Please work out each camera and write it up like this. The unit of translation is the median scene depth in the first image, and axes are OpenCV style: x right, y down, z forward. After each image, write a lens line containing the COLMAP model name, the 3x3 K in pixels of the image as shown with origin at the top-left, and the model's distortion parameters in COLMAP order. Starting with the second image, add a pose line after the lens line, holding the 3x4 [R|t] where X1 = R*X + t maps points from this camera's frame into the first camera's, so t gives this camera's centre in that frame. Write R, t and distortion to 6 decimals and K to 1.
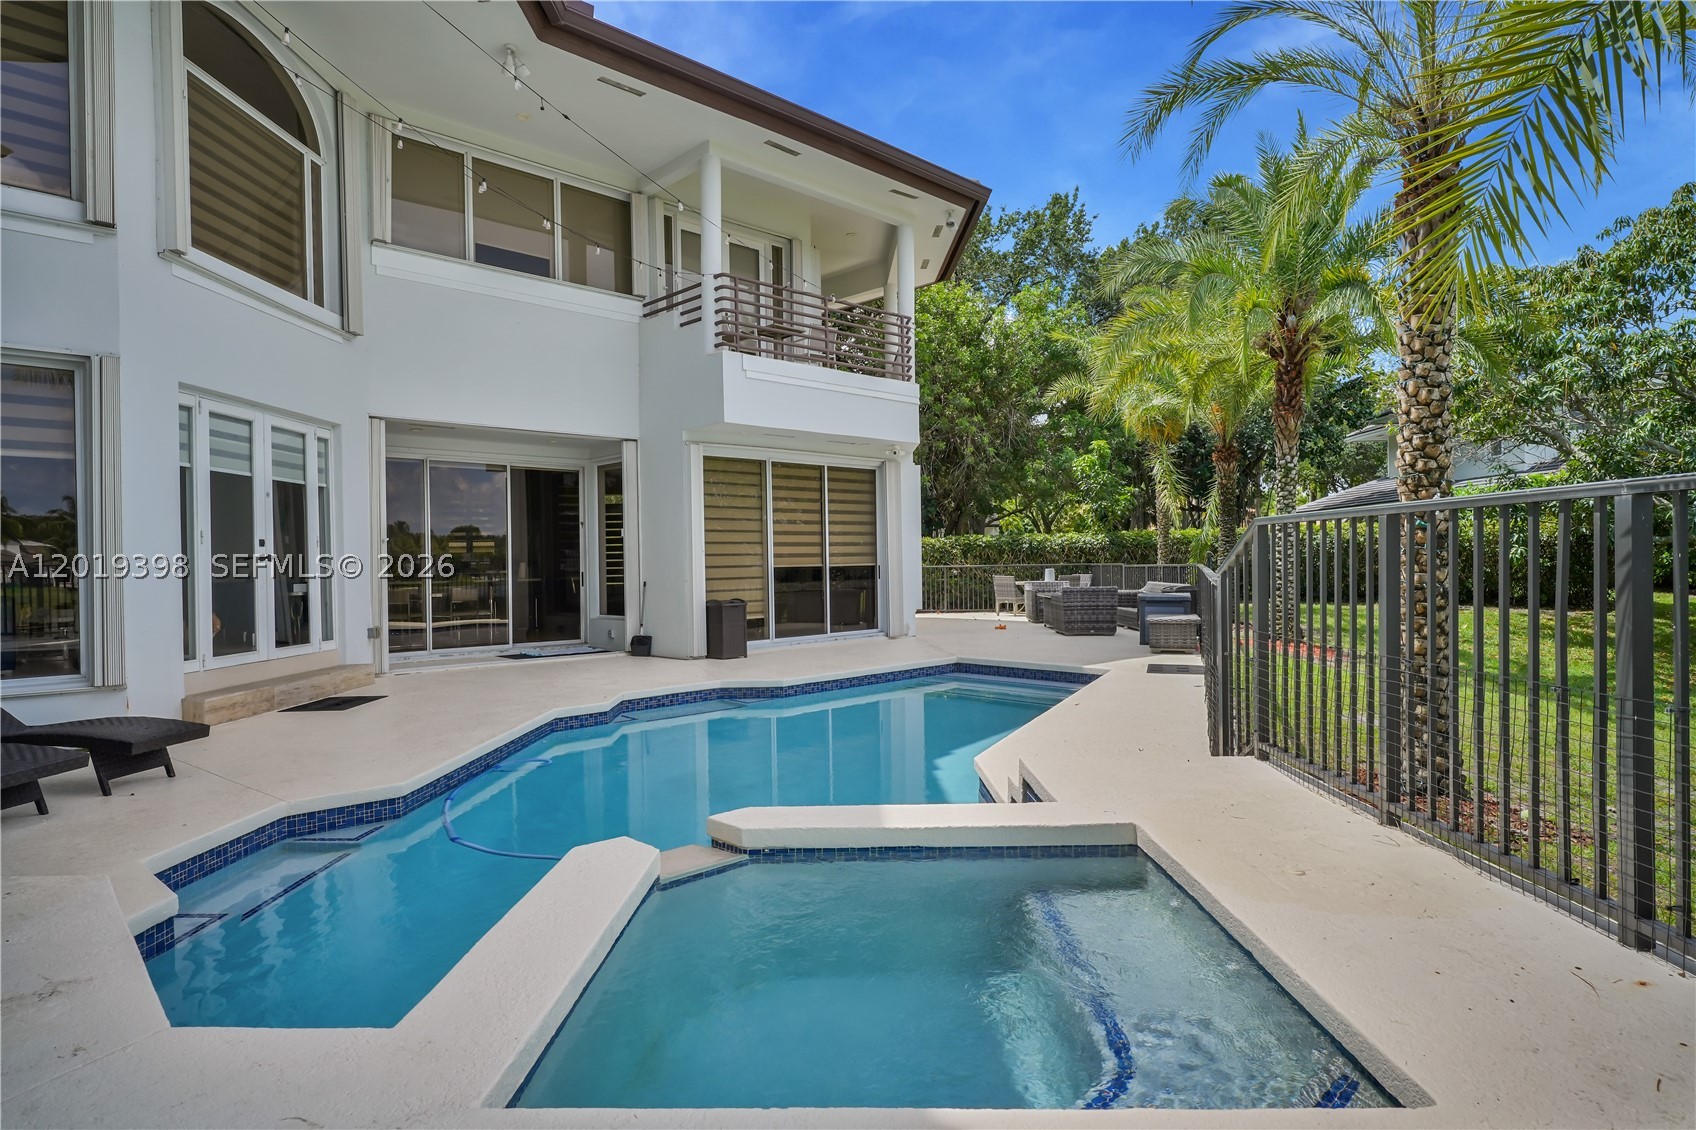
lens RADIAL K [[976.1, 0, 848.0], [0, 976.1, 565.0], [0, 0, 1]] dist [0.045070, -0.000236]
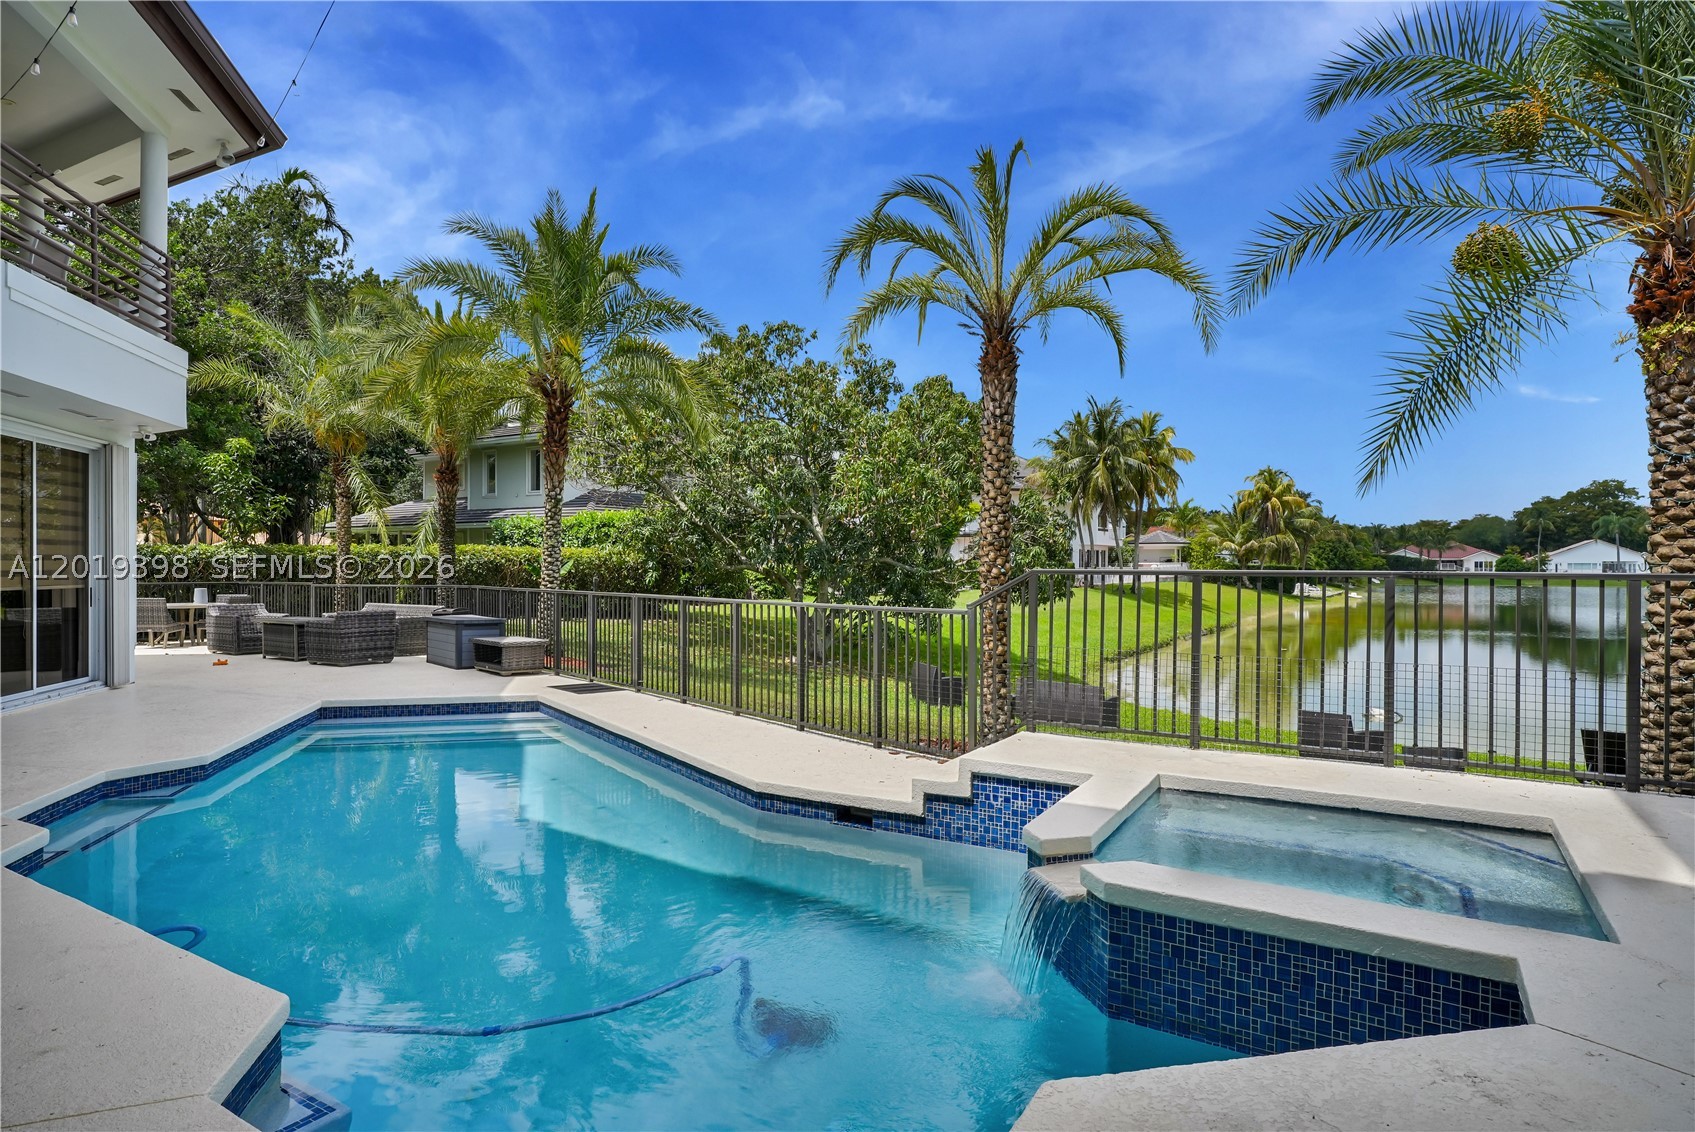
lens RADIAL K [[975.6, 0, 847.5], [0, 975.6, 566.0], [0, 0, 1]] dist [0.045070, -0.000236]
pose [[0.525073, 0.018218, 0.850862, -0.299643], [-0.008079, 0.999833, -0.016422, -0.007868], [-0.851019, 0.001749, 0.525132, 0.140174]]
